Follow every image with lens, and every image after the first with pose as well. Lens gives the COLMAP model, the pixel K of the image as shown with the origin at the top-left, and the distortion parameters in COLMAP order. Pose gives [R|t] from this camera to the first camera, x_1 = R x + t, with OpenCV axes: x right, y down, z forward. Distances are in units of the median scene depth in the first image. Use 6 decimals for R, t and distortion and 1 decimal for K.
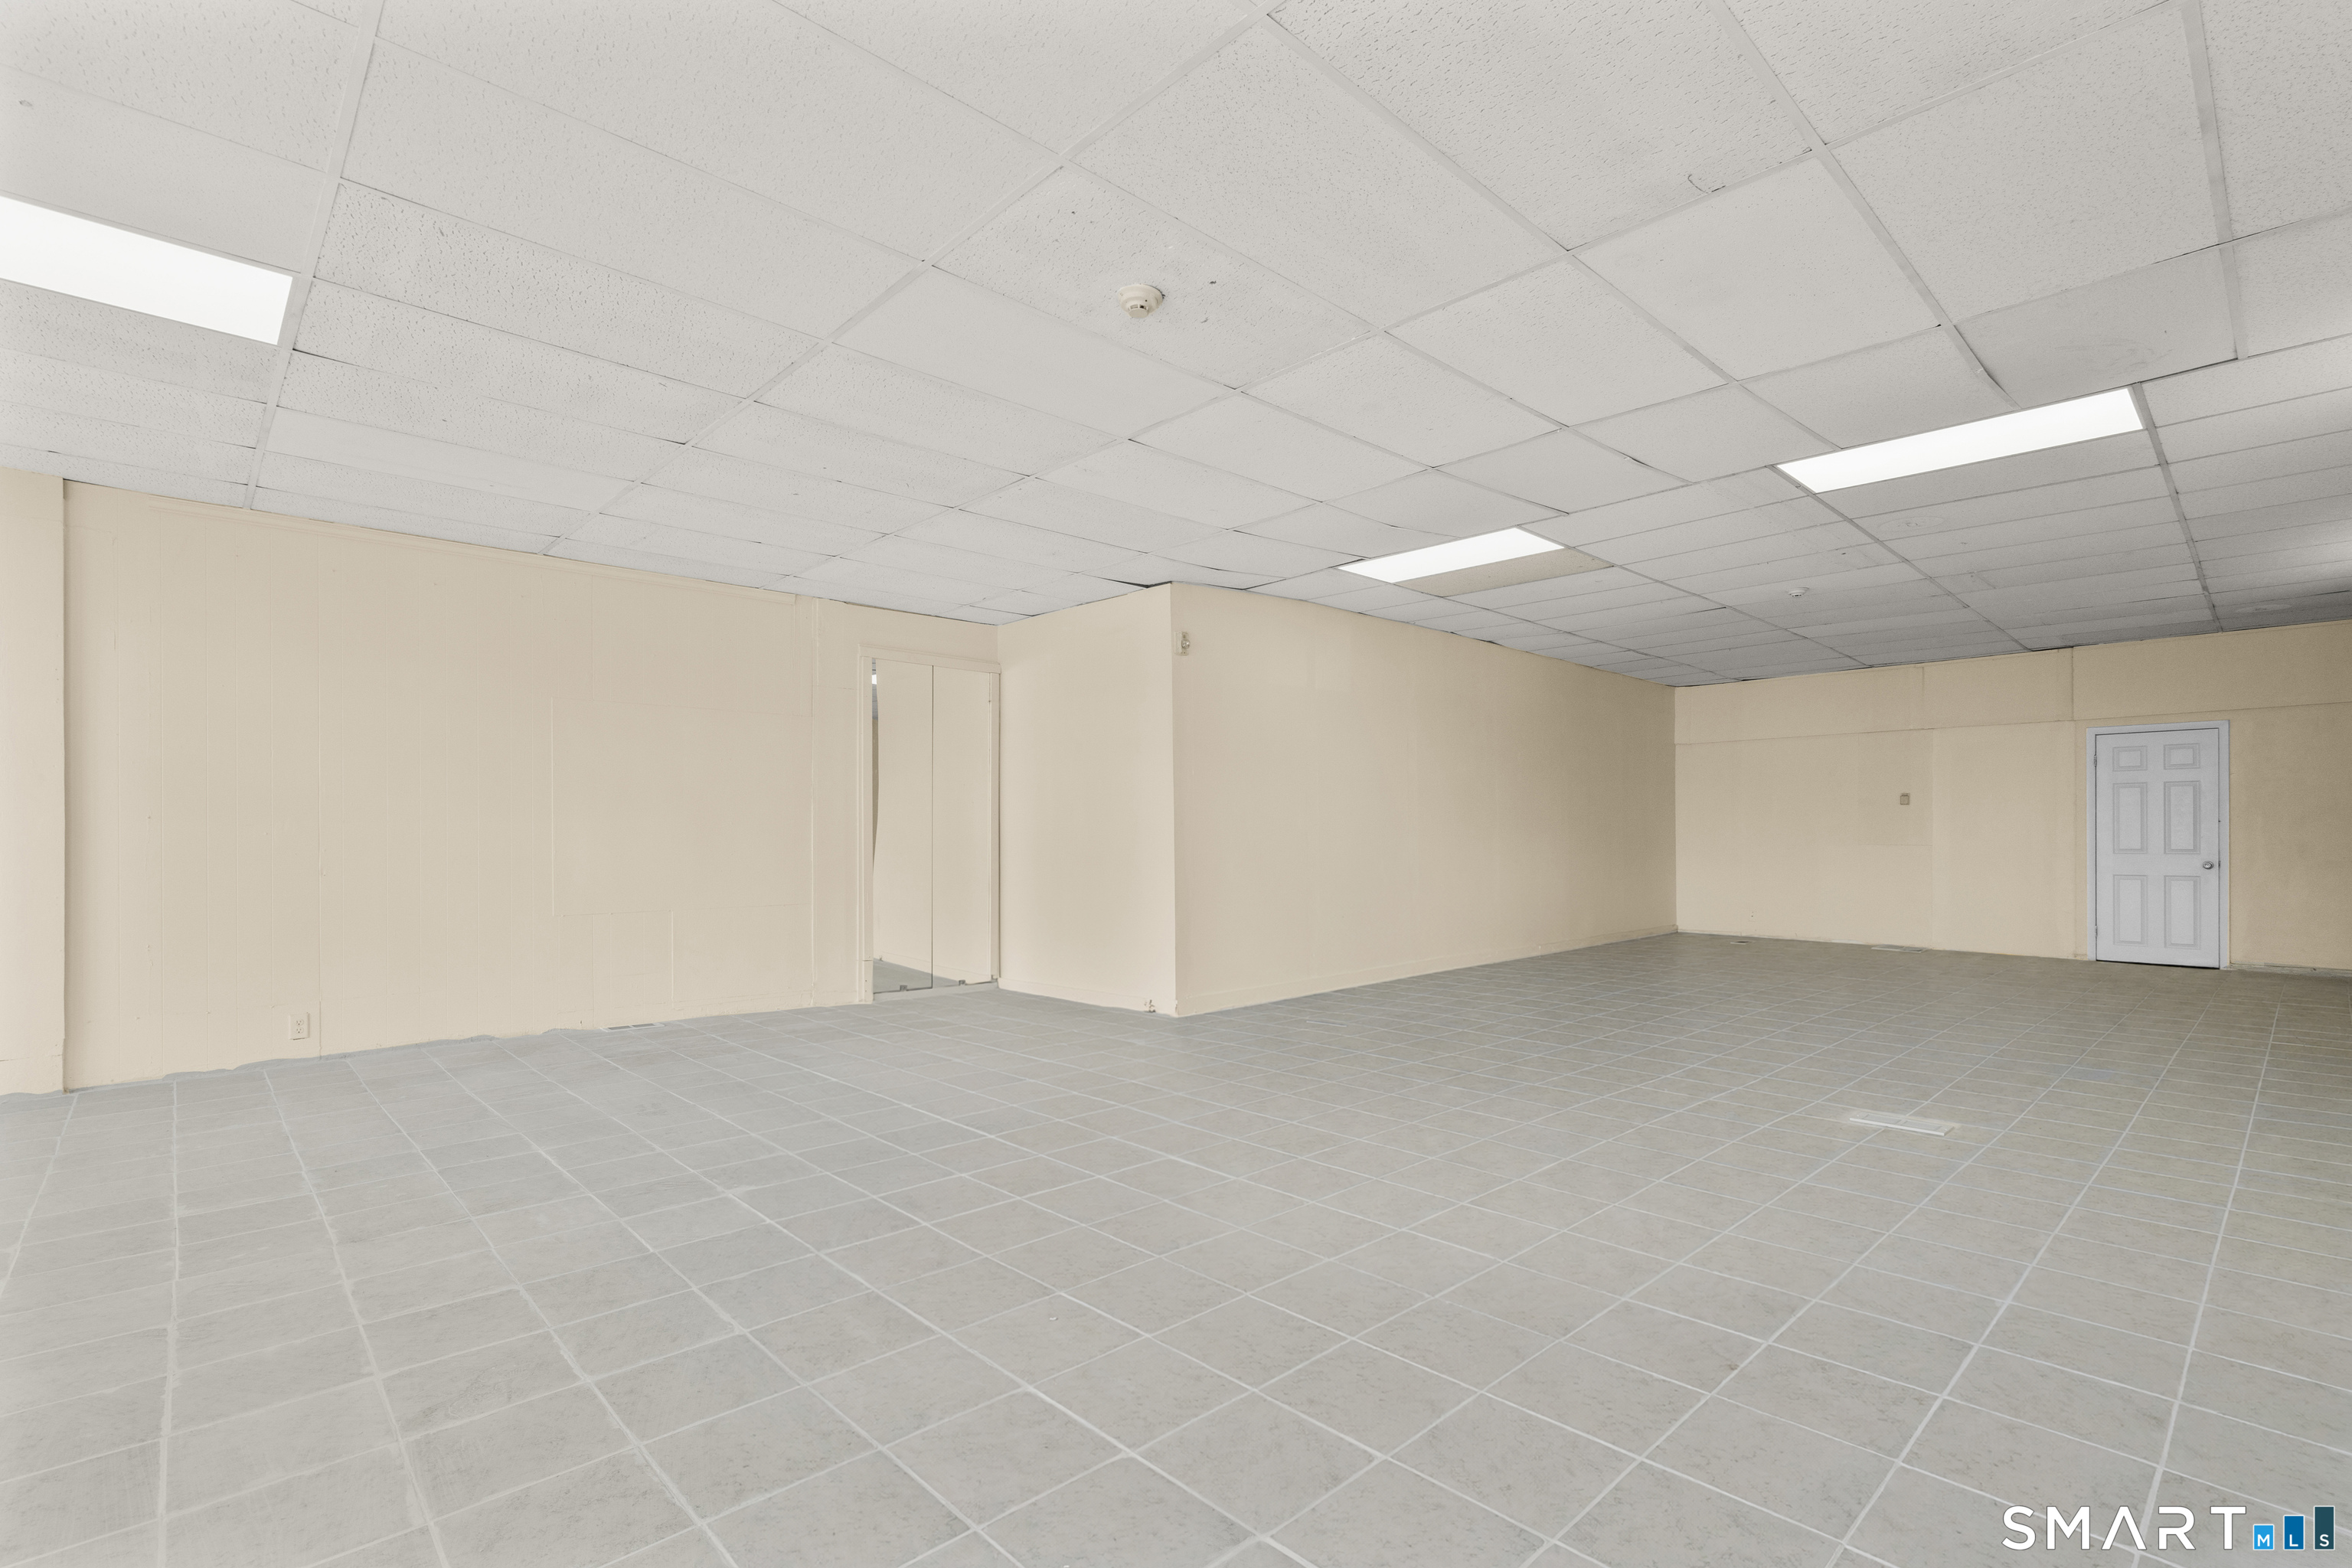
lens RADIAL K [[1082.0, 0, 1186.9], [0, 1082.0, 831.5], [0, 0, 1]] dist [-0.012740, 0.011661]
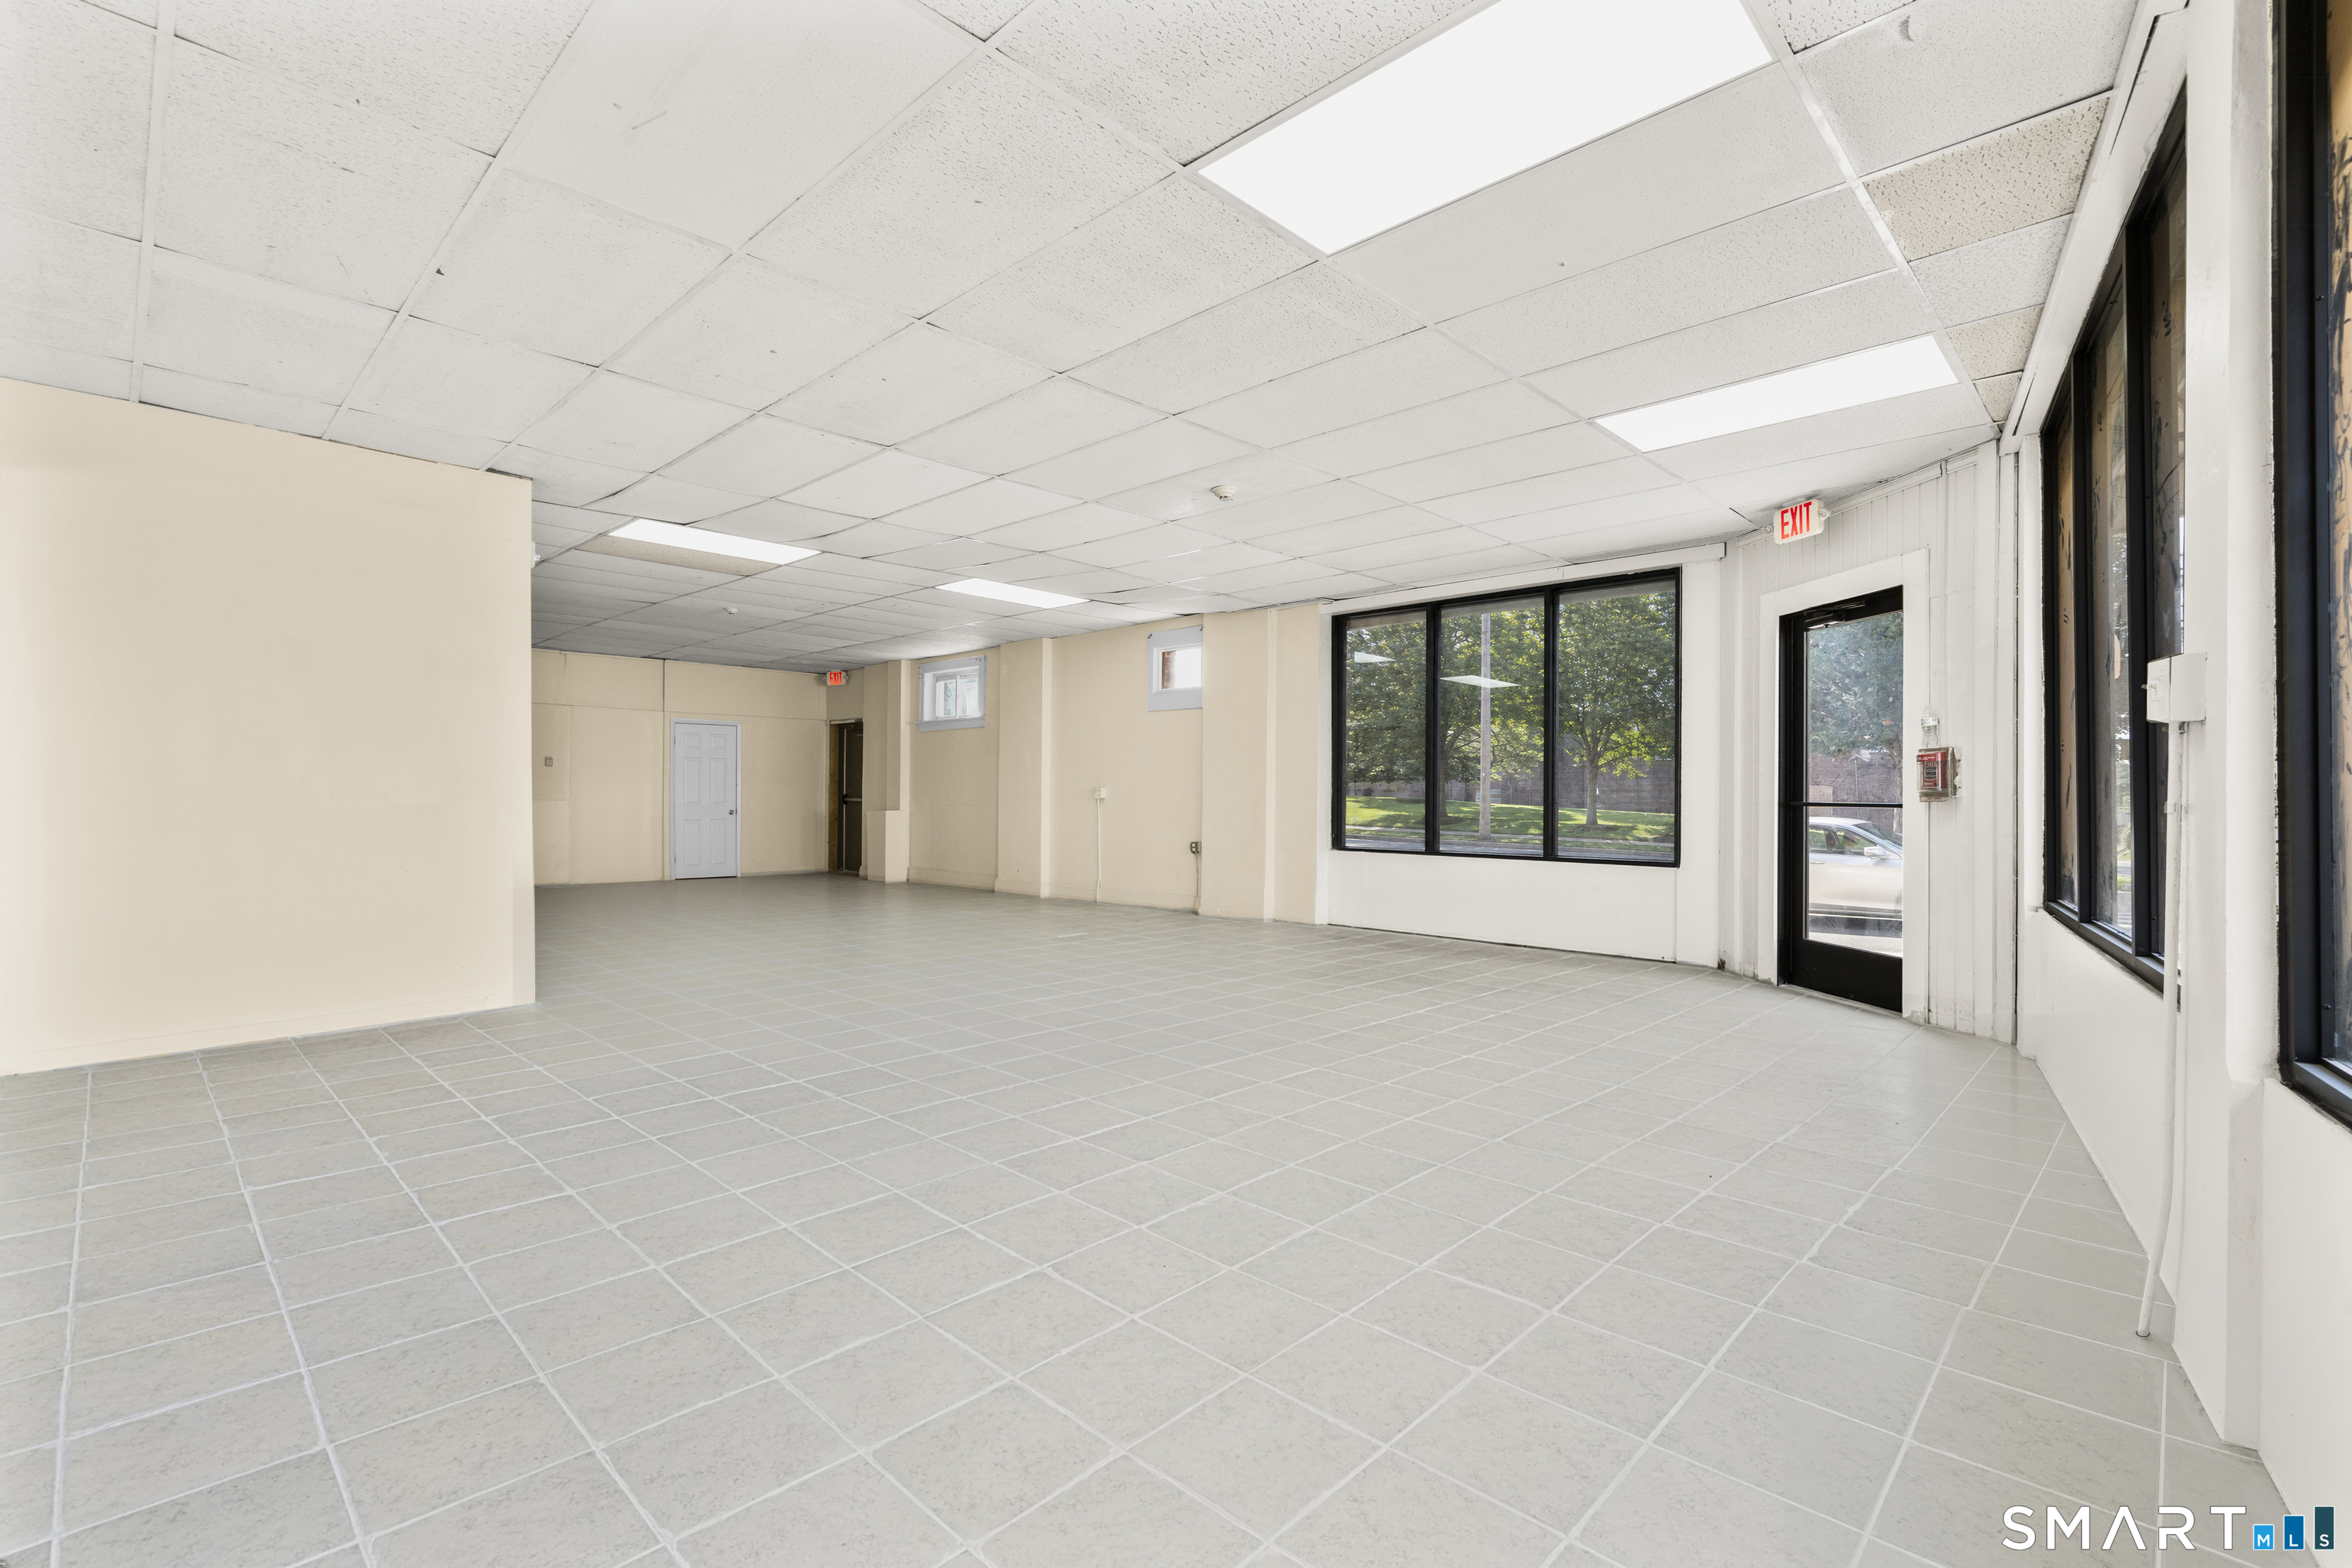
lens RADIAL K [[1056.1, 0, 1178.1], [0, 1056.1, 787.3], [0, 0, 1]] dist [-0.005271, 0.000639]
pose [[-0.033784, 0.010201, 0.999377, -0.719727], [-0.010530, 0.999889, -0.010563, 0.005513], [-0.999374, -0.010880, -0.033673, 0.459495]]
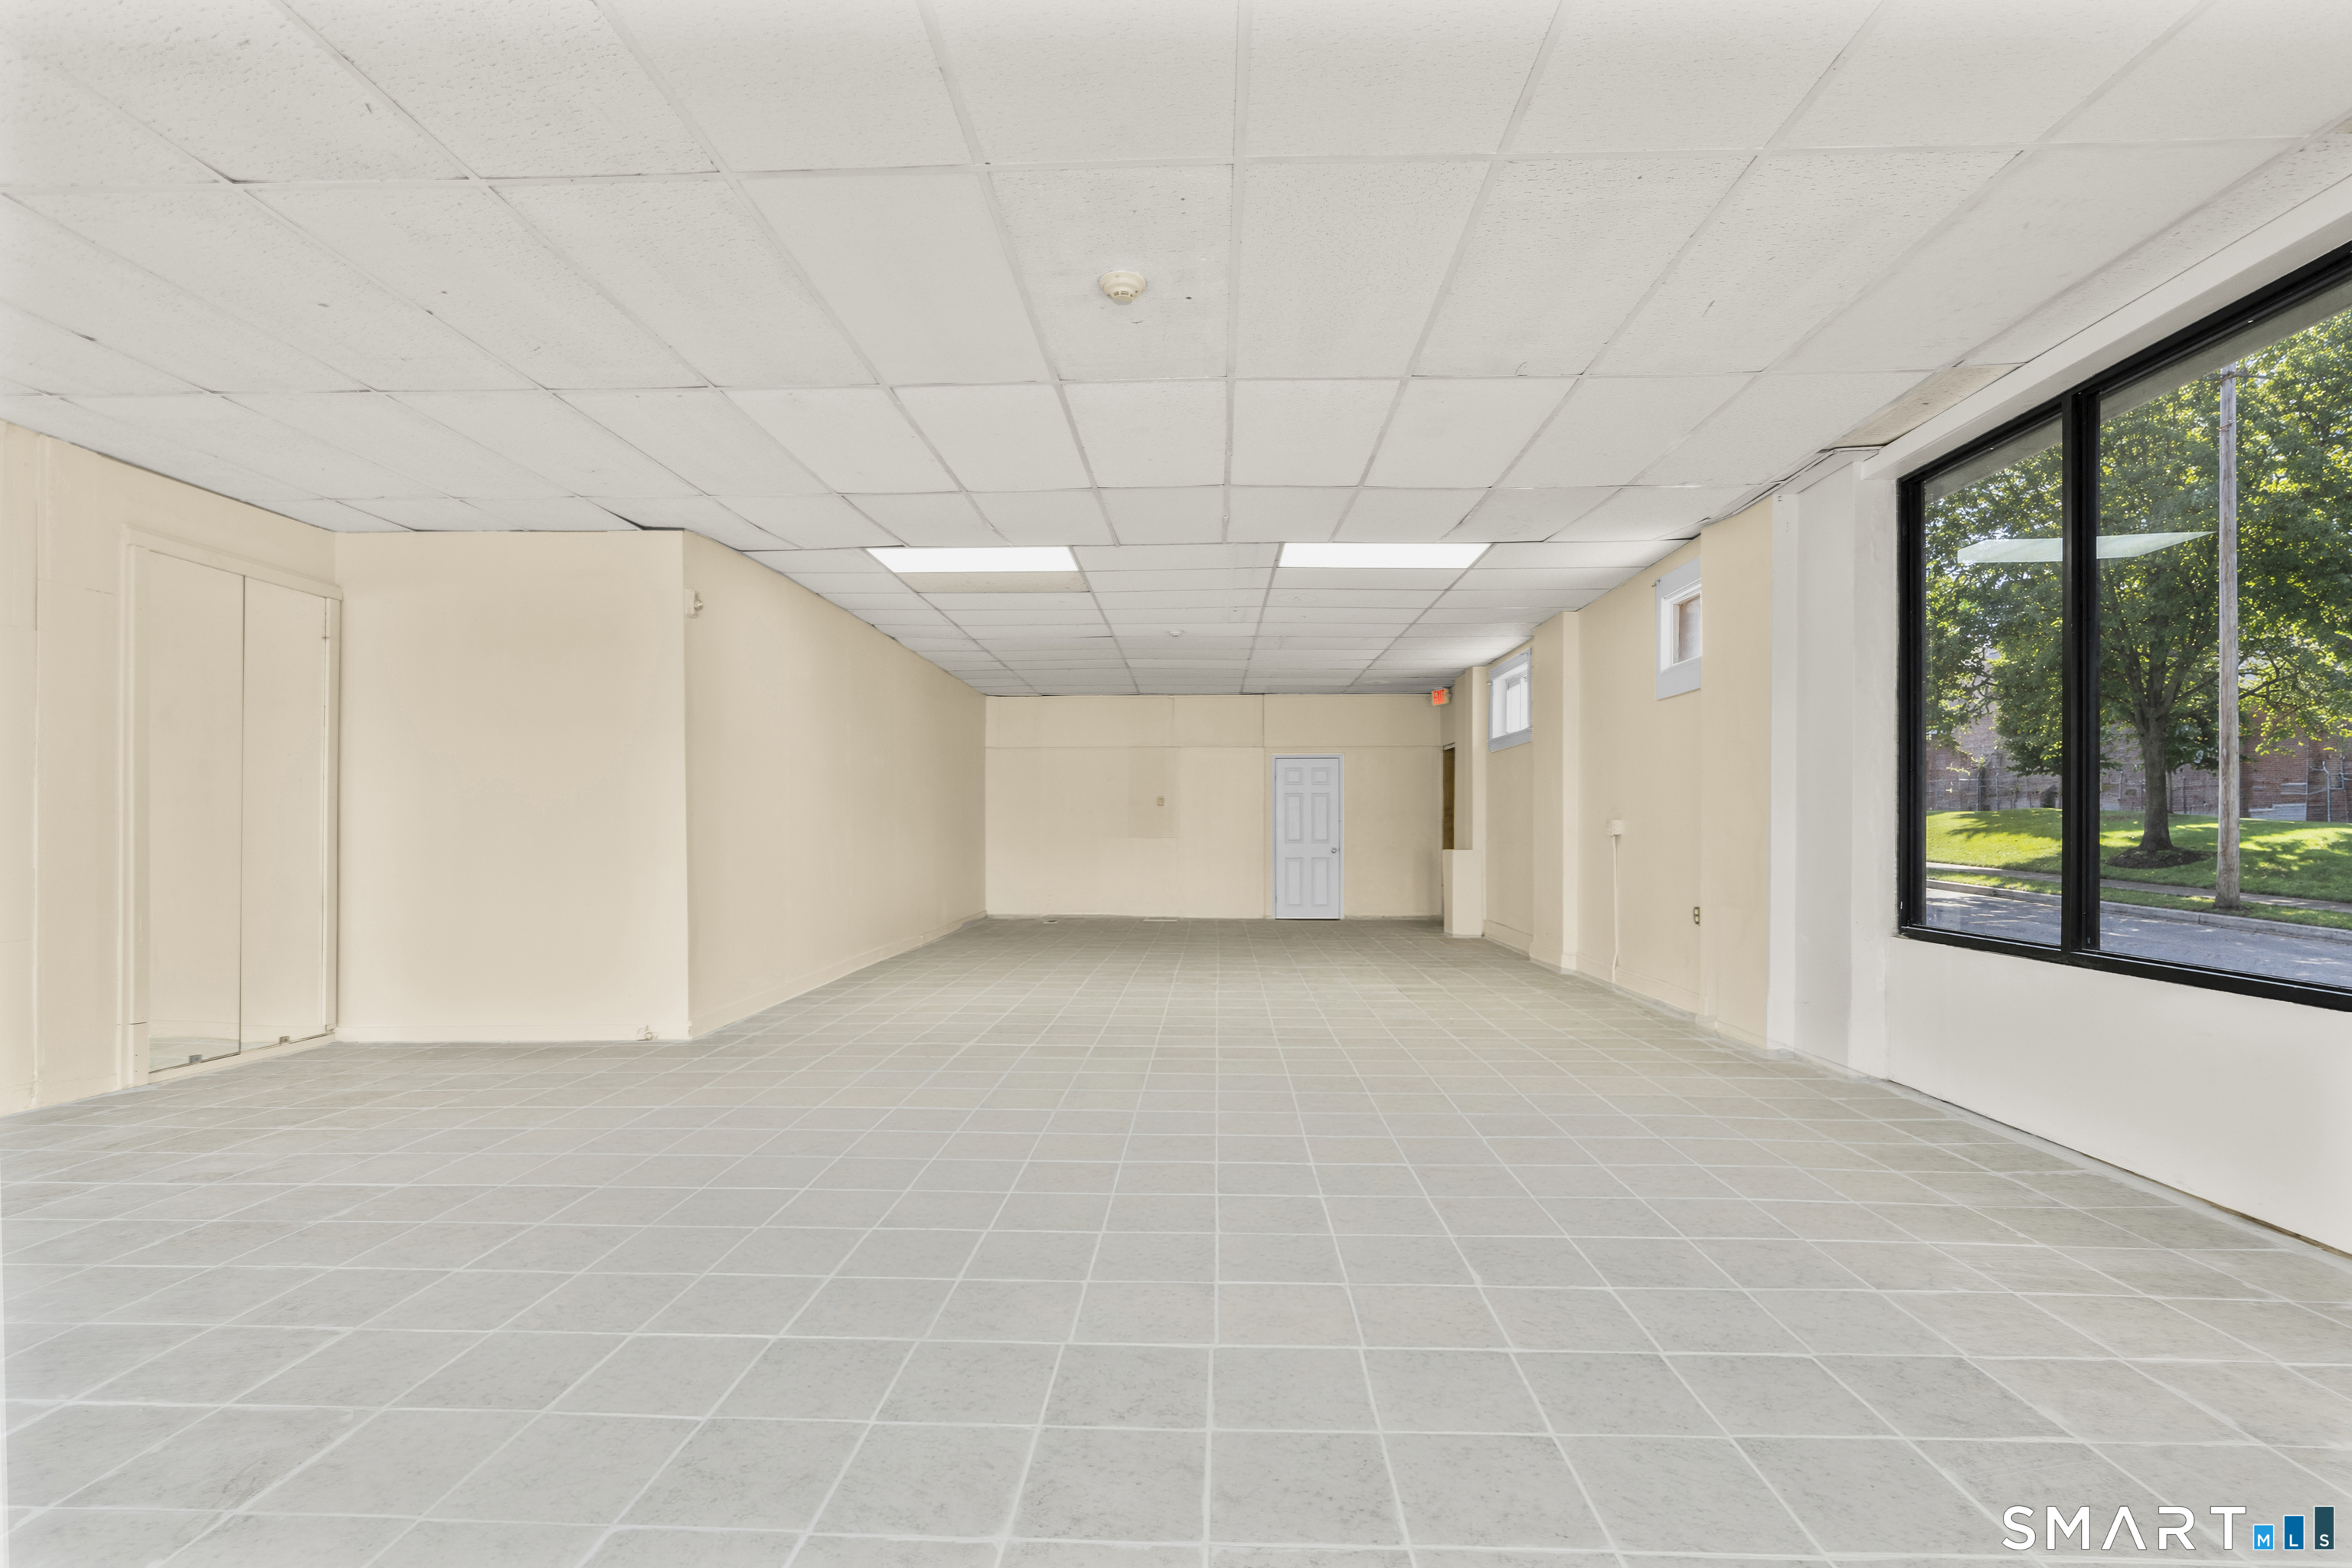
lens RADIAL K [[1082.0, 0, 1186.9], [0, 1082.0, 831.5], [0, 0, 1]] dist [-0.012740, 0.011661]
pose [[0.709054, 0.000711, 0.705154, -0.282399], [-0.004741, 0.999982, 0.003759, 0.000831], [-0.705139, -0.006008, 0.709044, 0.103377]]
